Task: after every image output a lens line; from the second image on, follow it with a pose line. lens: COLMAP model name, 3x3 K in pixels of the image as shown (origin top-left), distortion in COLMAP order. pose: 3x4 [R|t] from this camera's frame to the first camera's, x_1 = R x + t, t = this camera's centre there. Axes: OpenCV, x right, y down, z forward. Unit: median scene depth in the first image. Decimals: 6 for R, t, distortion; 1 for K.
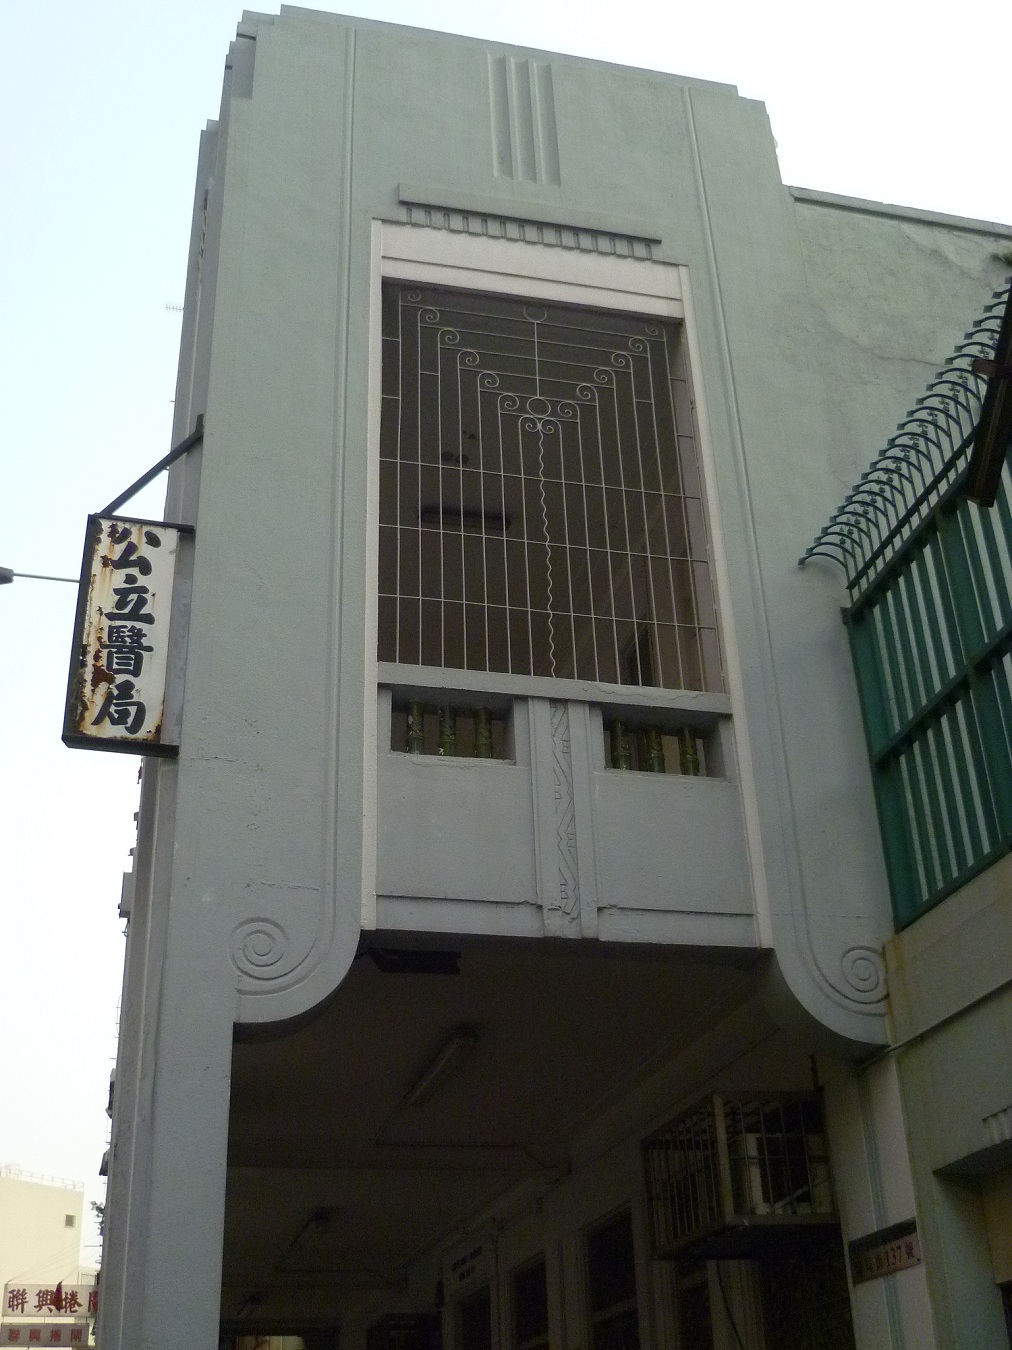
lens RADIAL K [[1555.3, 0, 506.0], [0, 1555.3, 675.0], [0, 0, 1]] dist [-0.102346, 0.007552]
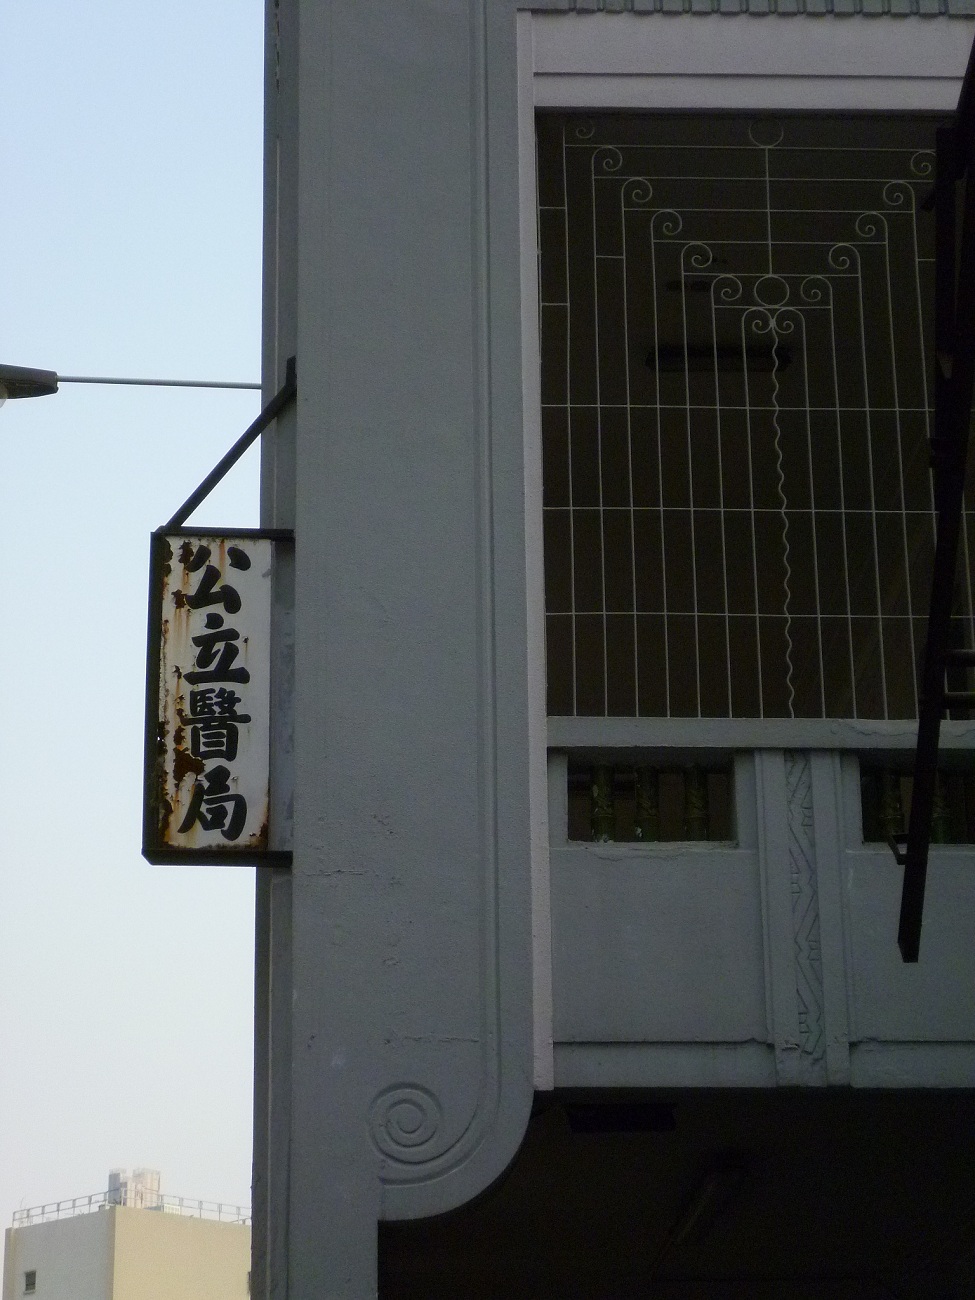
lens RADIAL K [[3131.4, 0, 487.5], [0, 3131.4, 650.0], [0, 0, 1]] dist [0.016527, 0.268781]
pose [[0.981286, -0.048144, -0.186441, 0.172749], [0.075119, 0.987236, 0.140438, -0.255508], [0.177300, -0.151815, 0.972377, -0.464393]]
